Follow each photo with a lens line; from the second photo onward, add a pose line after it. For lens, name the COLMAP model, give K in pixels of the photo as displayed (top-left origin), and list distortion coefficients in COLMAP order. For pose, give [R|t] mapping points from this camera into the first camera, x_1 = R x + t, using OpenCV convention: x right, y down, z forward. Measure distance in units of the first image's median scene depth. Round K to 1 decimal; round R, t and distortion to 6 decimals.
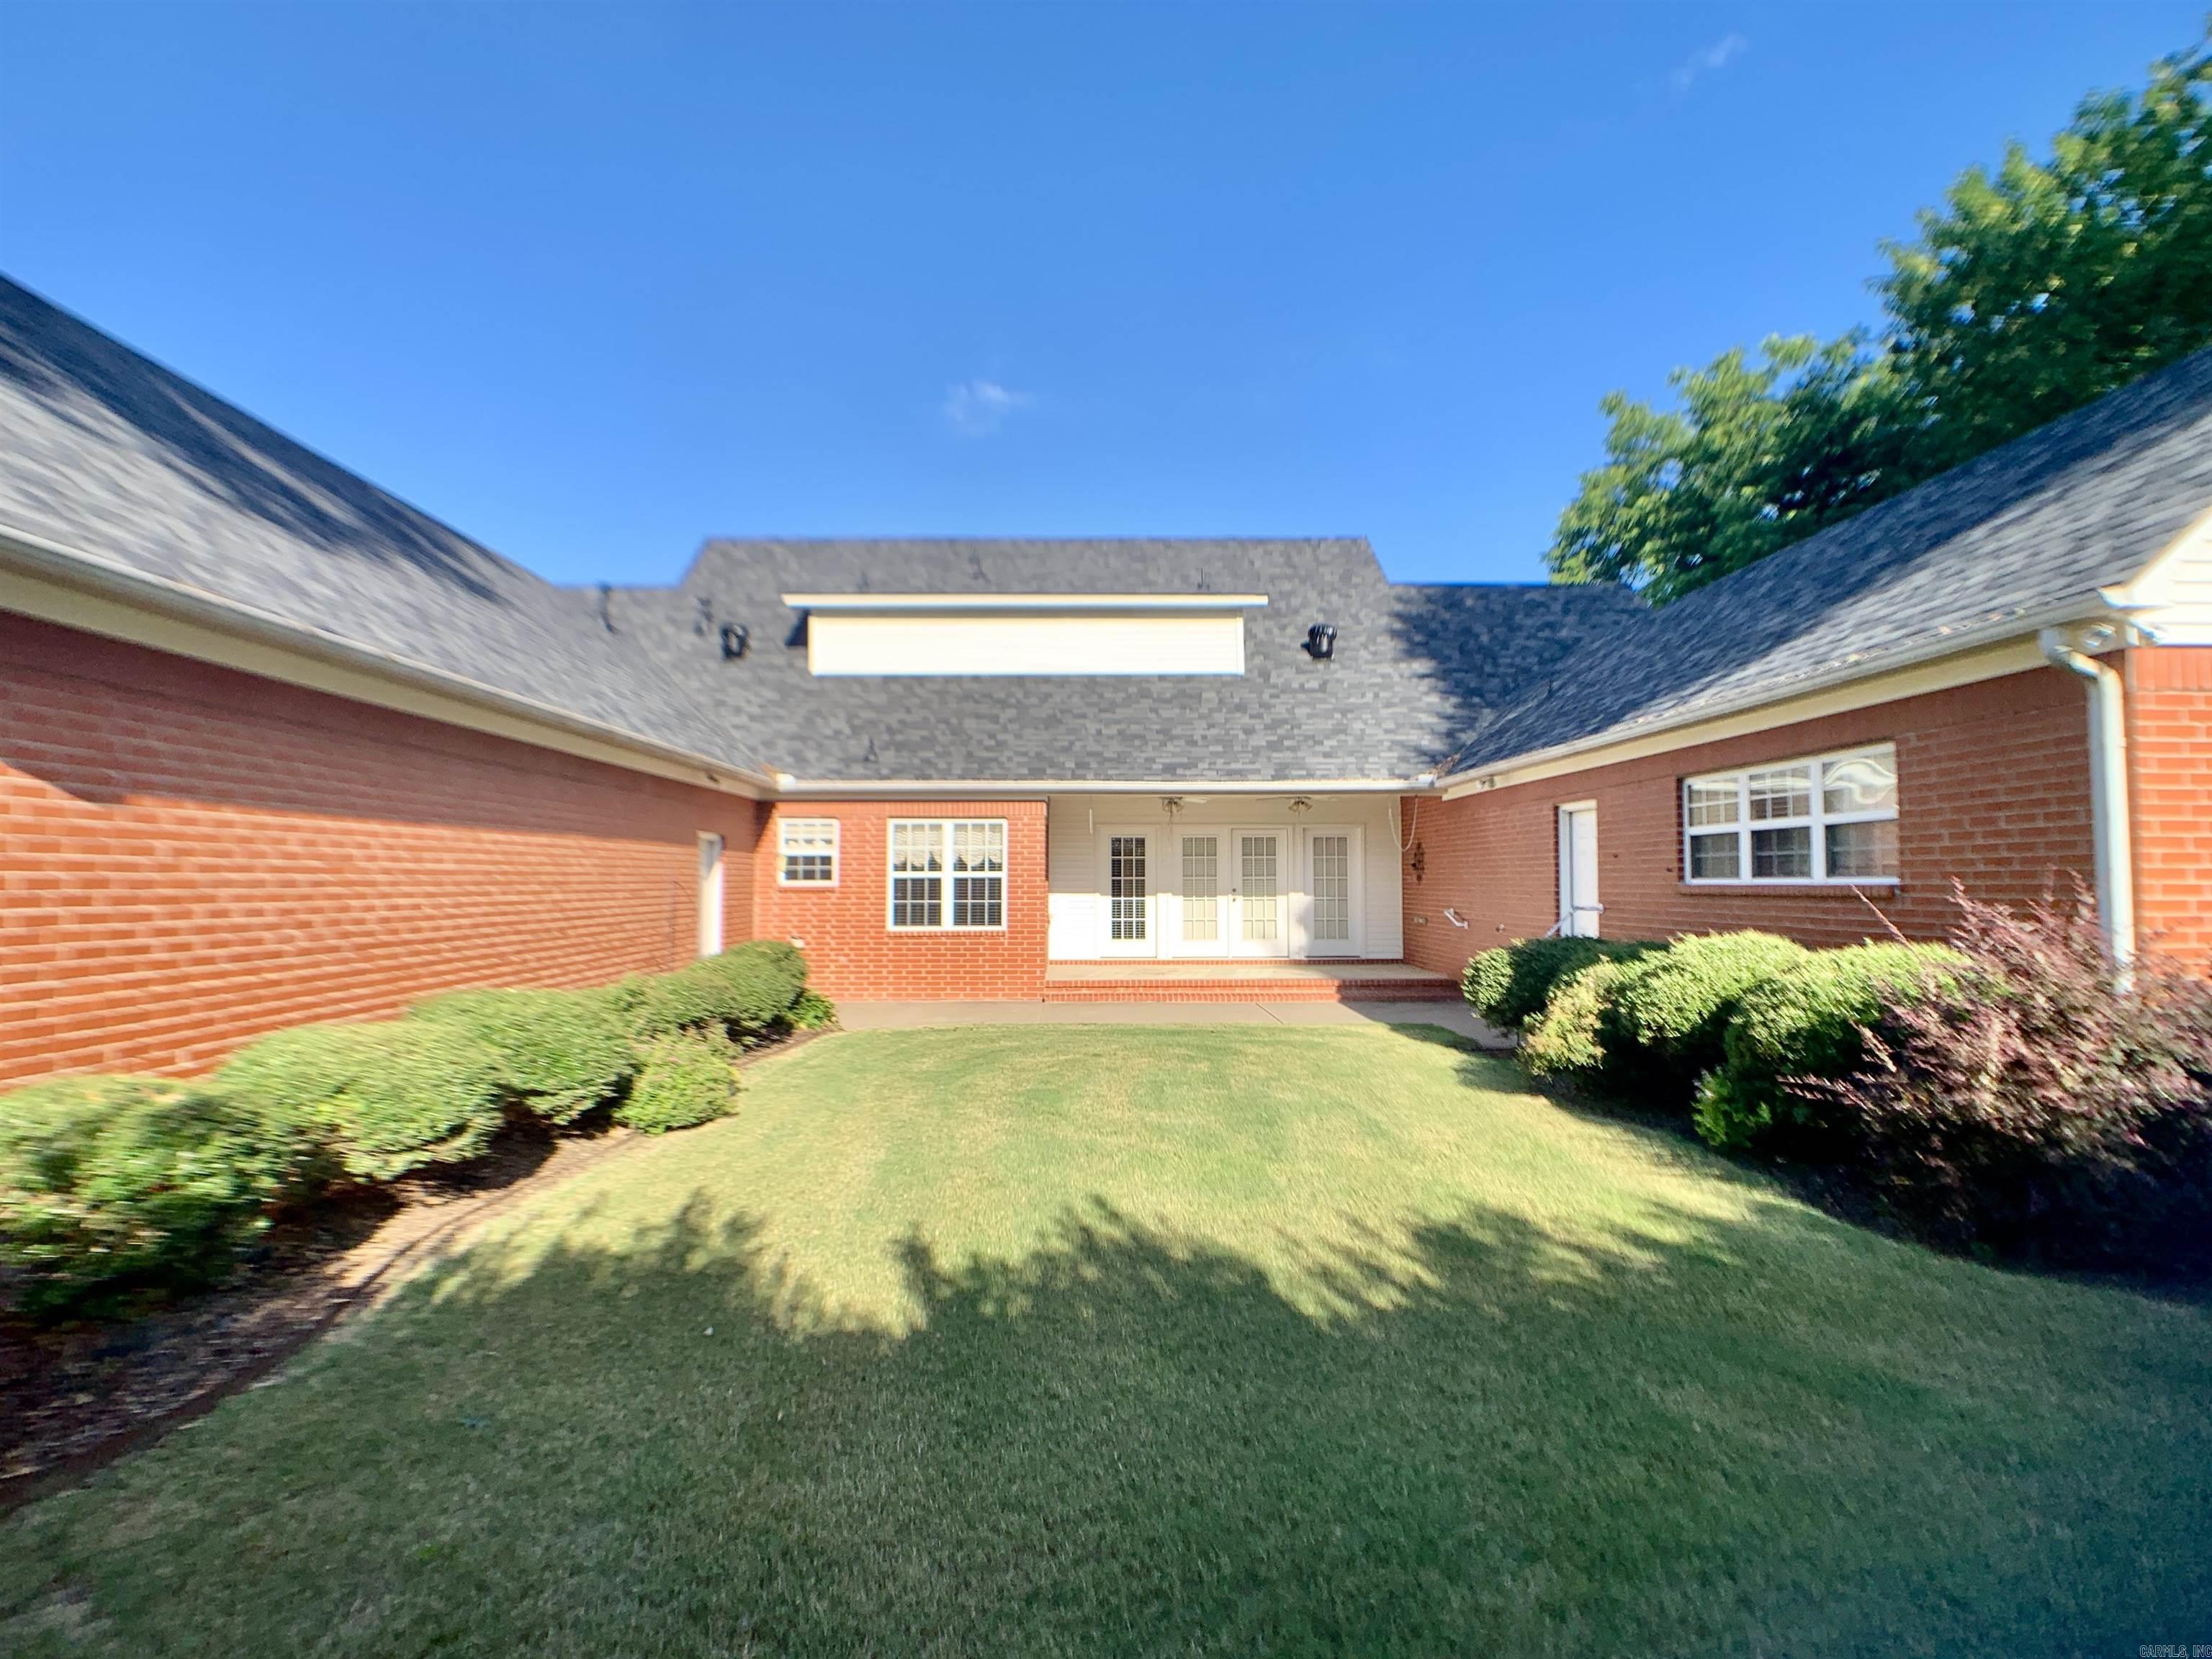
lens RADIAL K [[1174.3, 0, 1078.7], [0, 1174.3, 828.1], [0, 0, 1]] dist [-0.032685, -0.000722]
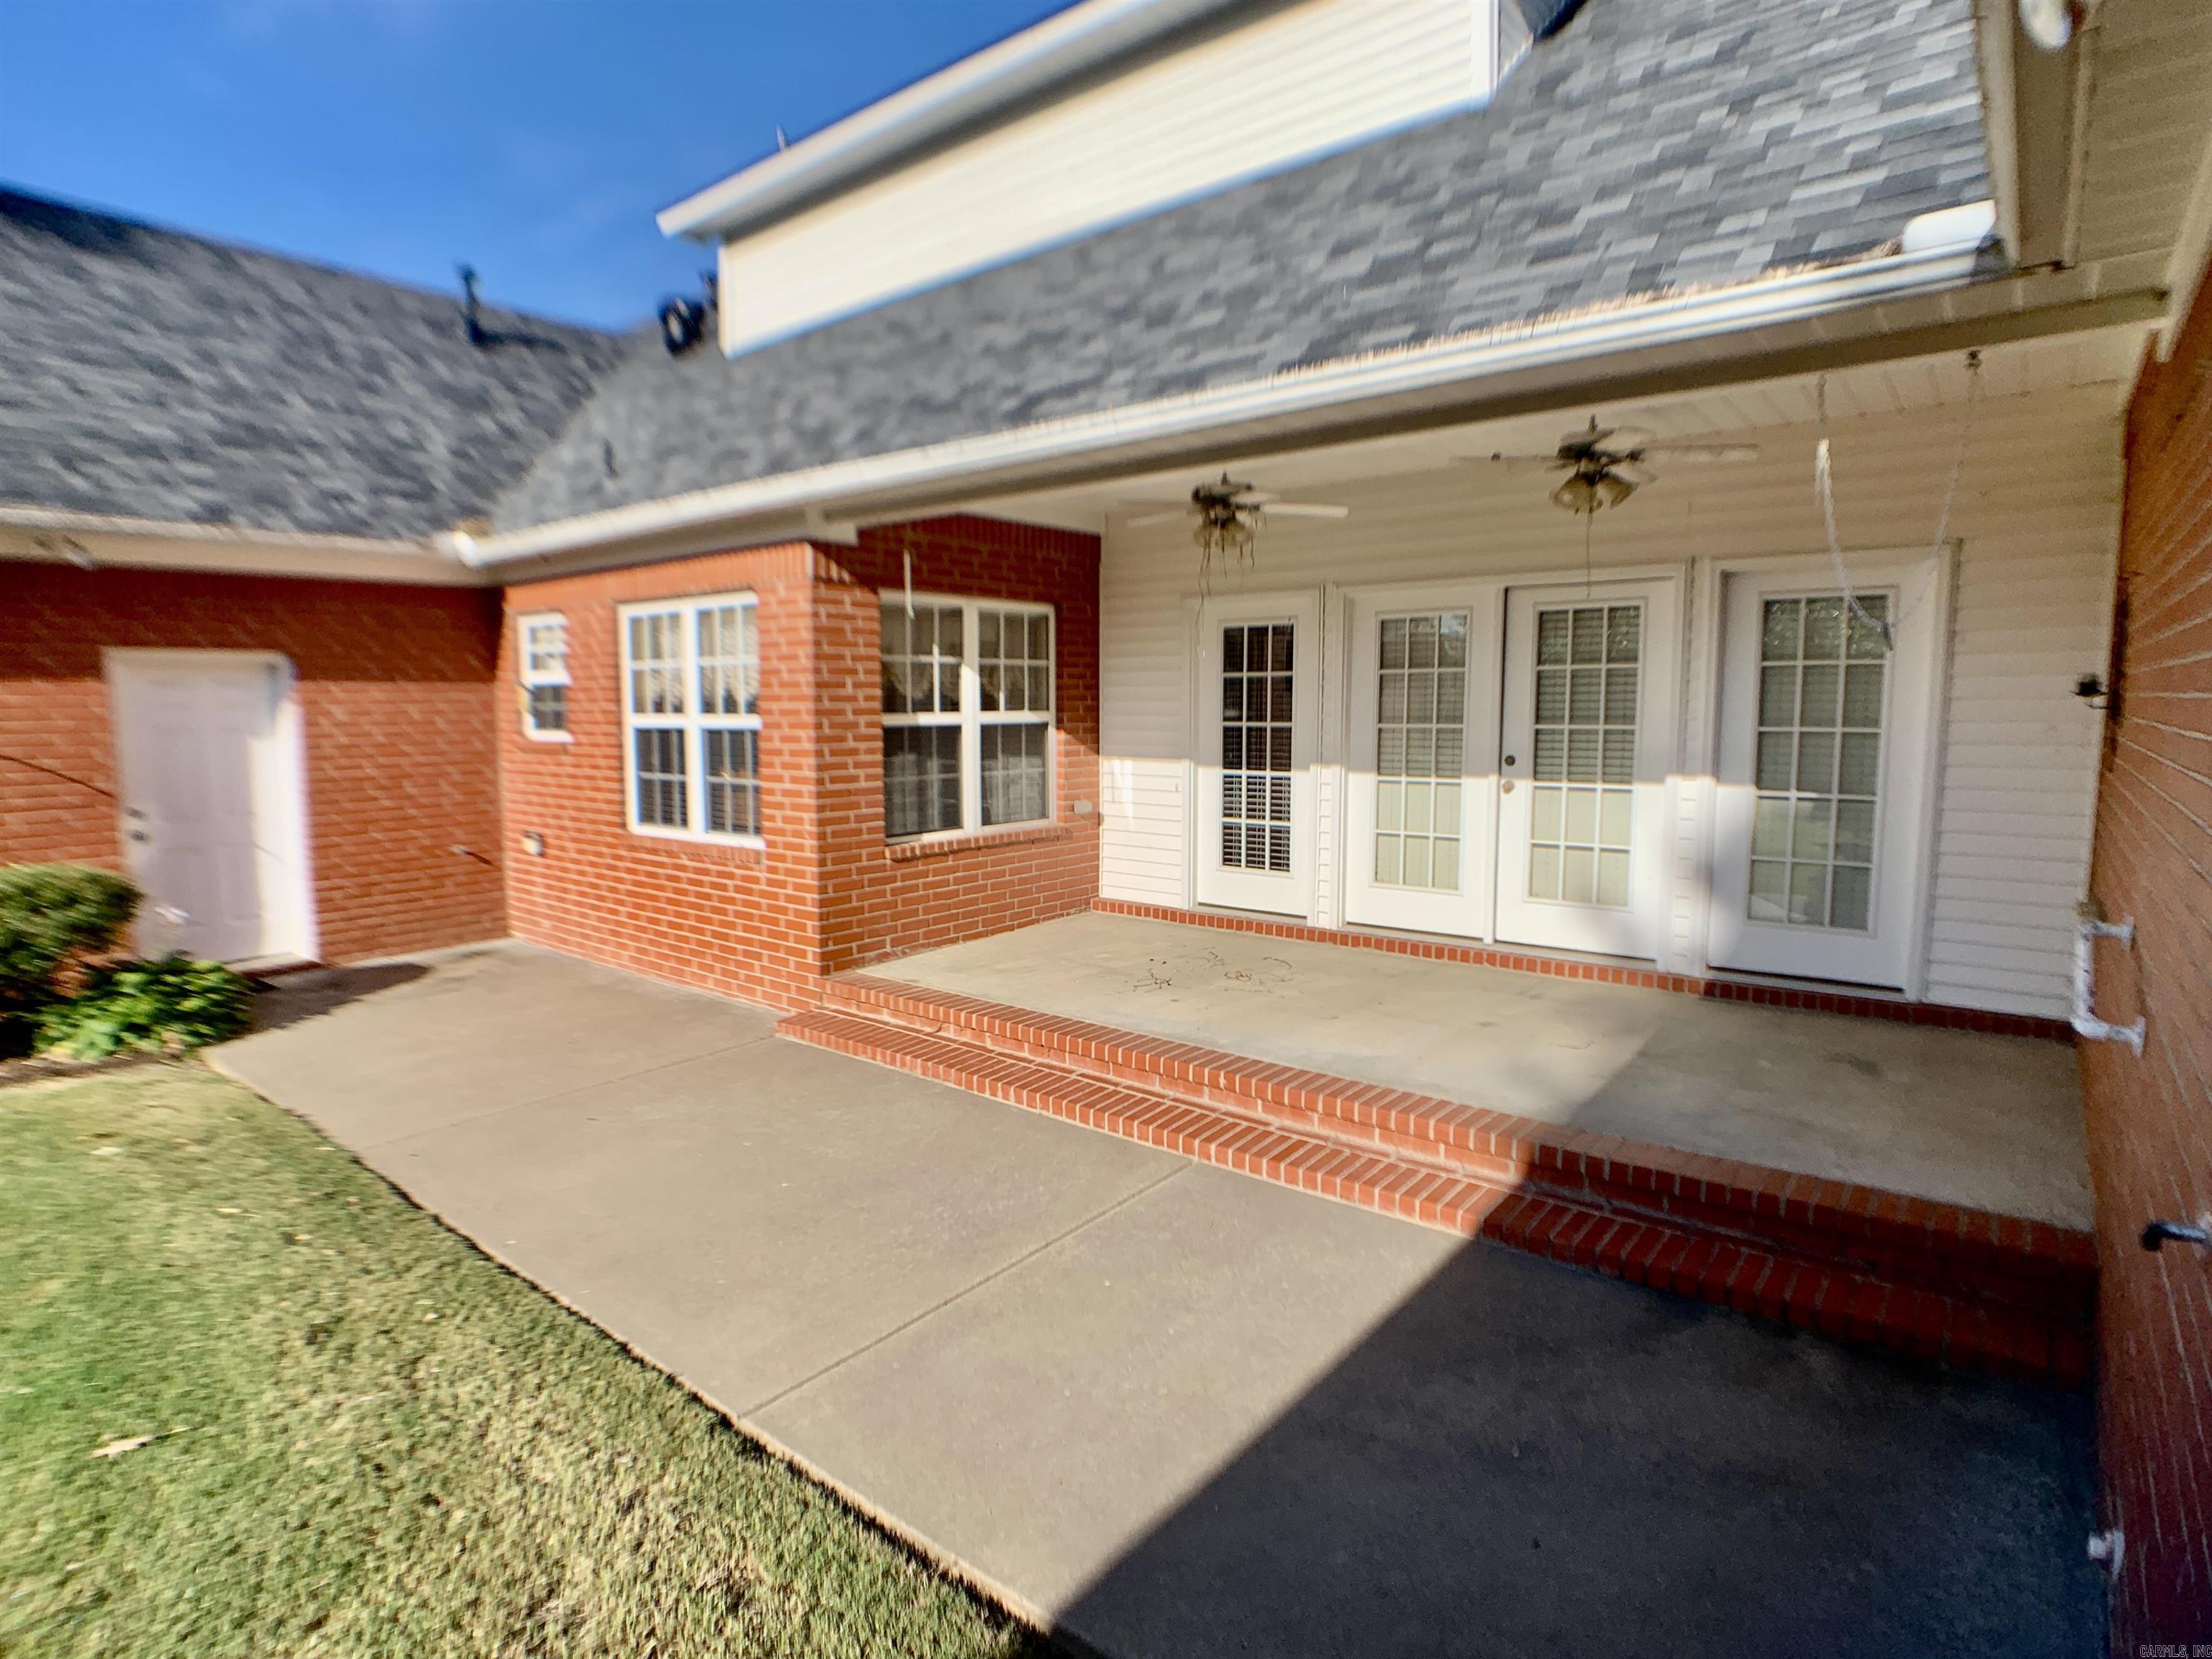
lens RADIAL K [[1174.3, 0, 1078.7], [0, 1174.3, 828.1], [0, 0, 1]] dist [-0.032685, -0.000722]
pose [[0.775705, 0.059362, -0.628297, 0.262145], [0.031168, 0.990748, 0.132088, 0.022286], [0.630325, -0.122045, 0.766678, 0.647174]]
